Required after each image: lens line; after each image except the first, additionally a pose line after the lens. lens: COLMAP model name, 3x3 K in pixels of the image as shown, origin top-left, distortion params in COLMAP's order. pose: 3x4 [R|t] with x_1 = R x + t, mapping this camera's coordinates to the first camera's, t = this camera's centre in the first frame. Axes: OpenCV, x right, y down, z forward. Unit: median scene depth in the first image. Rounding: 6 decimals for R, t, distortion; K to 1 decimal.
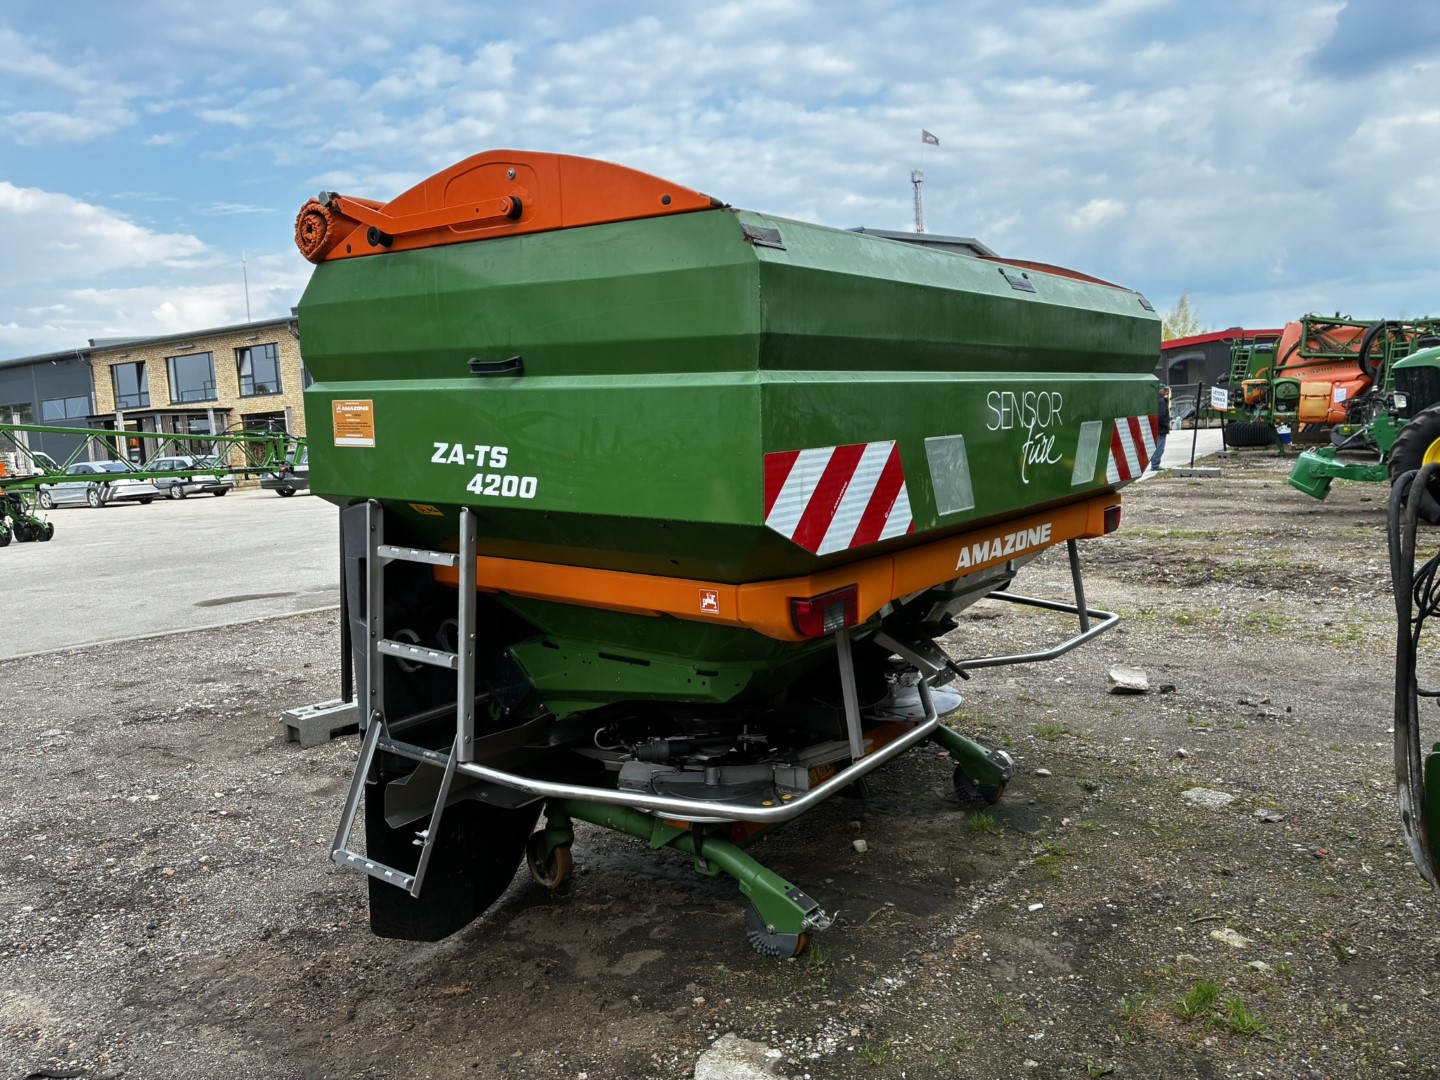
lens RADIAL K [[1090.5, 0, 726.7], [0, 1090.5, 529.8], [0, 0, 1]] dist [0.061259, -0.077158]
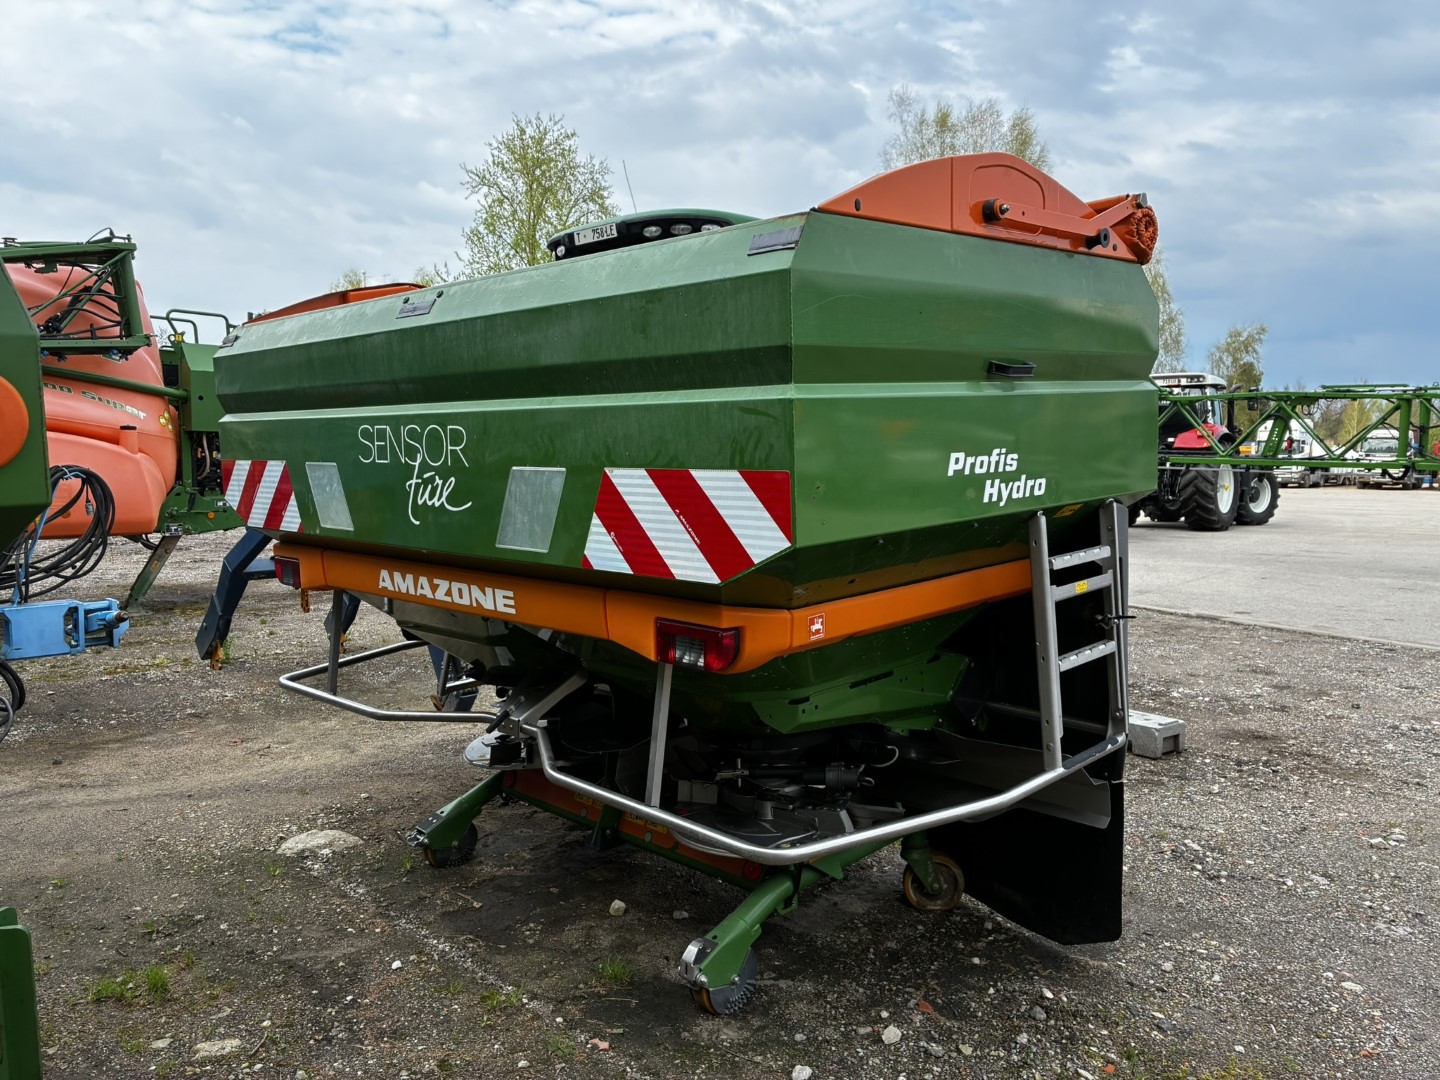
lens RADIAL K [[1090.5, 0, 739.3], [0, 1090.5, 524.1], [0, 0, 1]] dist [0.061259, -0.077158]
pose [[-0.155566, 0.118400, -0.980704, 1.306651], [-0.091966, 0.986743, 0.133717, -0.219657], [0.983535, 0.110993, -0.142615, 1.608419]]
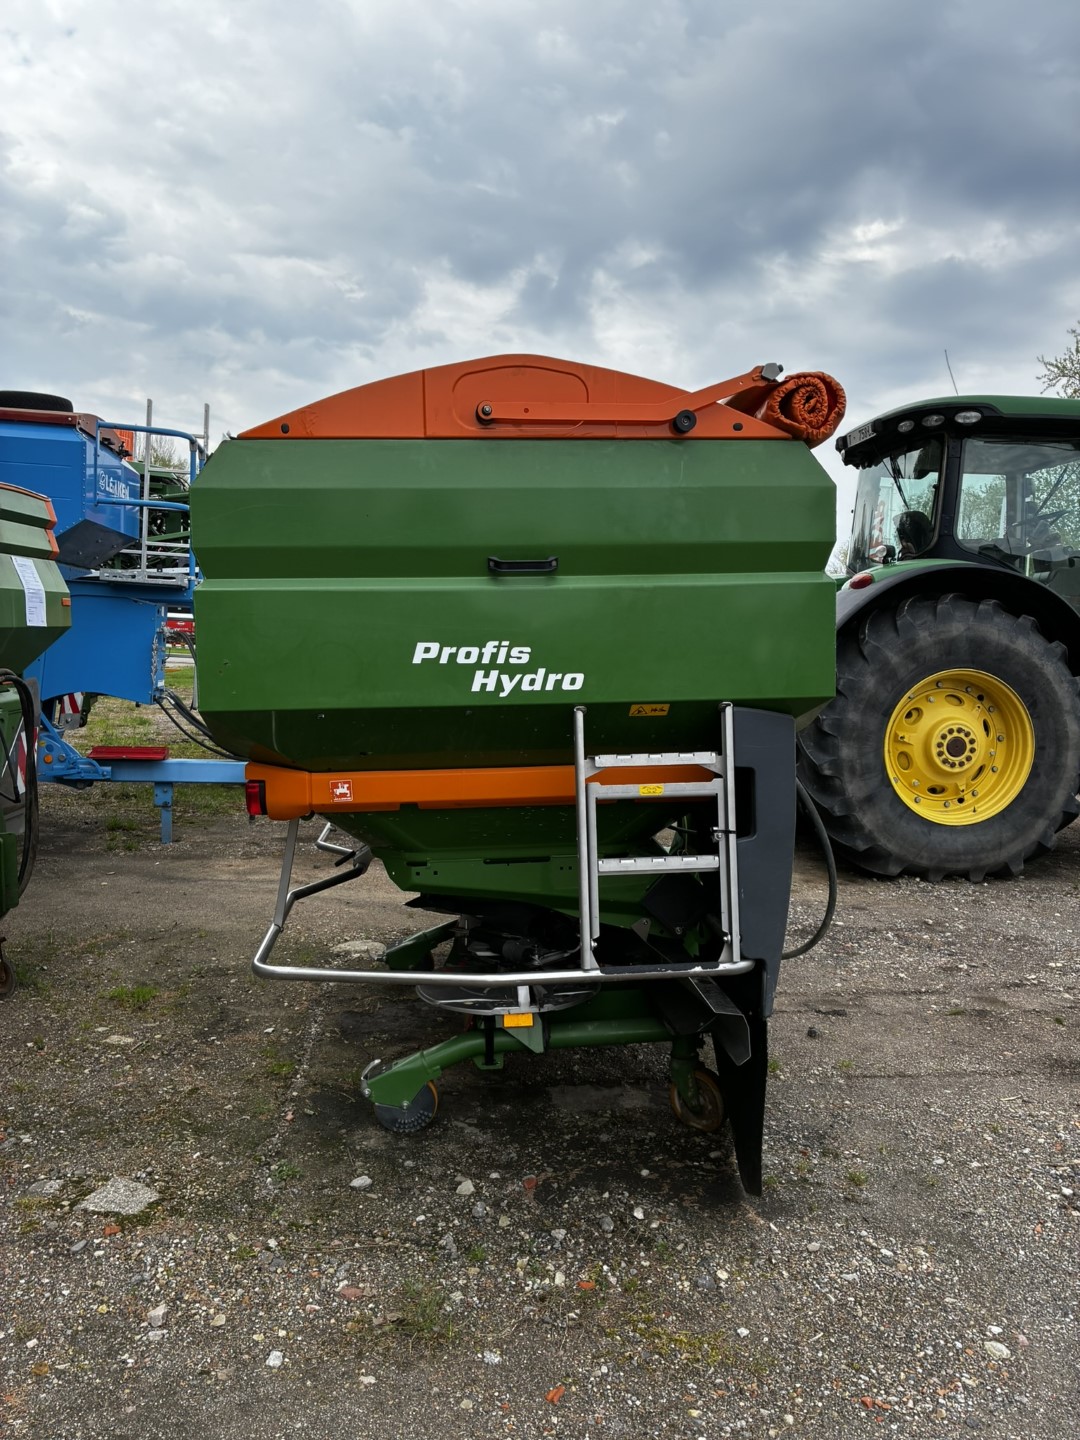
lens RADIAL K [[1090.5, 0, 534.6], [0, 1090.5, 730.7], [0, 0, 1]] dist [0.061259, -0.077158]
pose [[-0.746073, 0.079991, -0.661042, 0.990145], [-0.058723, 0.980986, 0.184983, -0.277804], [0.663269, 0.176829, -0.727190, 2.376061]]
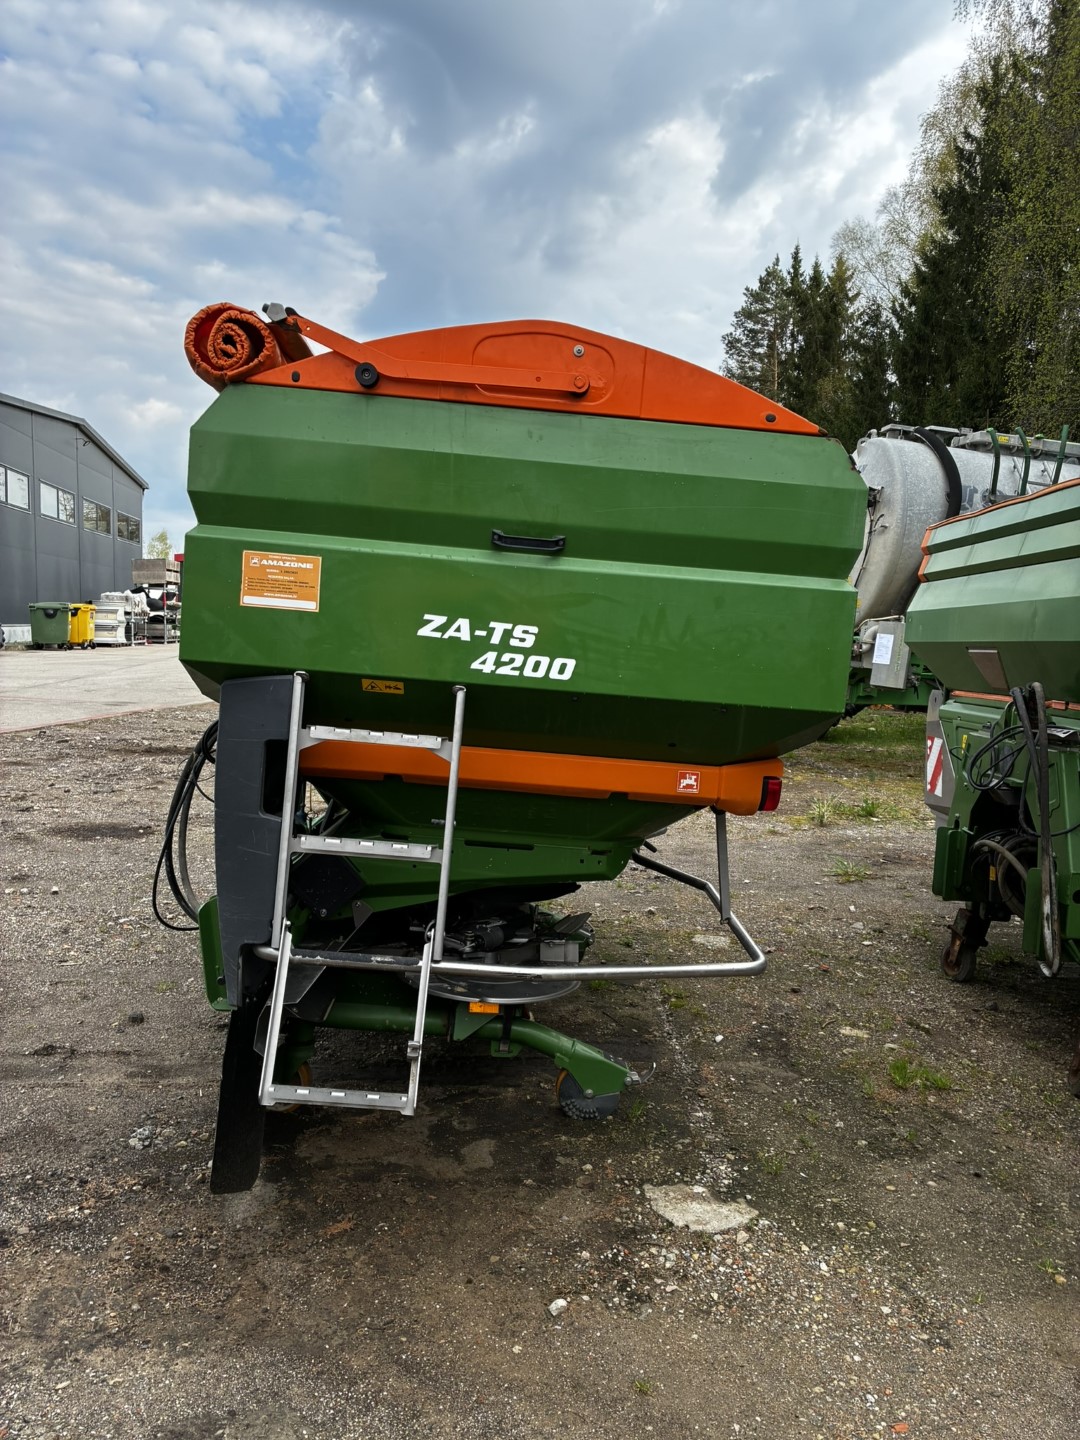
lens RADIAL K [[1090.5, 0, 542.7], [0, 1090.5, 723.2], [0, 0, 1]] dist [0.061259, -0.077158]
pose [[0.782308, 0.019717, 0.622580, -0.720544], [-0.015194, 0.999806, -0.012571, 0.020592], [-0.622706, 0.000375, 0.782455, 0.212606]]
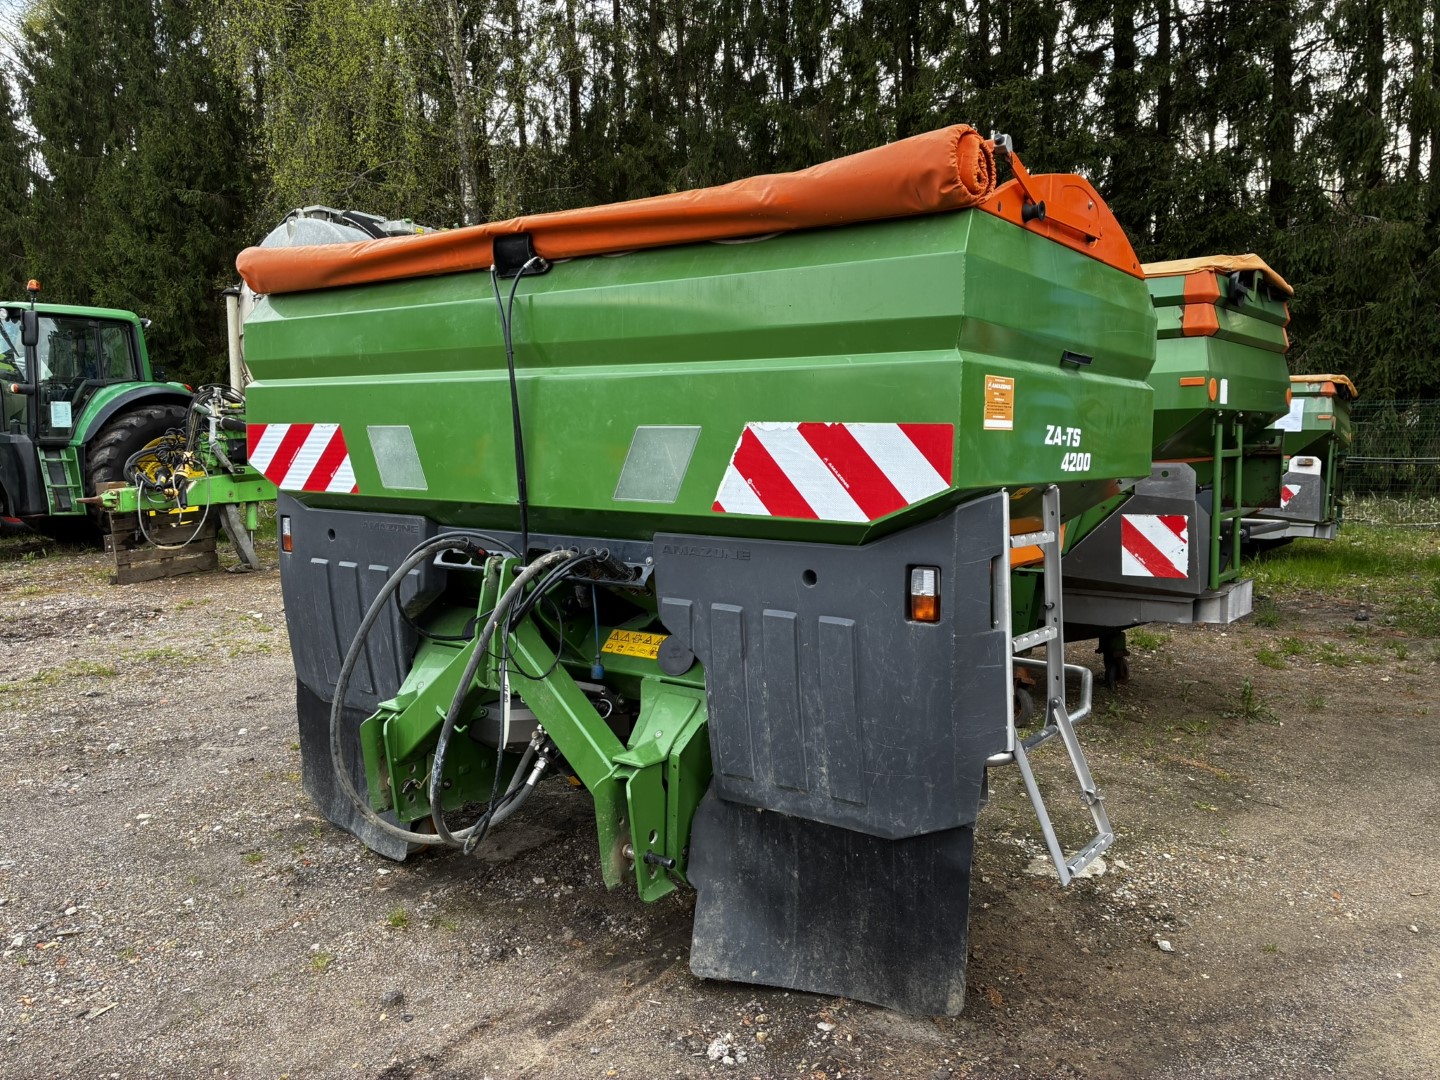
lens RADIAL K [[1090.5, 0, 731.9], [0, 1090.5, 535.7], [0, 0, 1]] dist [0.061259, -0.077158]
pose [[-0.004814, -0.070764, 0.997481, -1.247799], [0.119219, 0.990338, 0.070833, -0.081026], [-0.992856, 0.119260, 0.003669, 1.243516]]
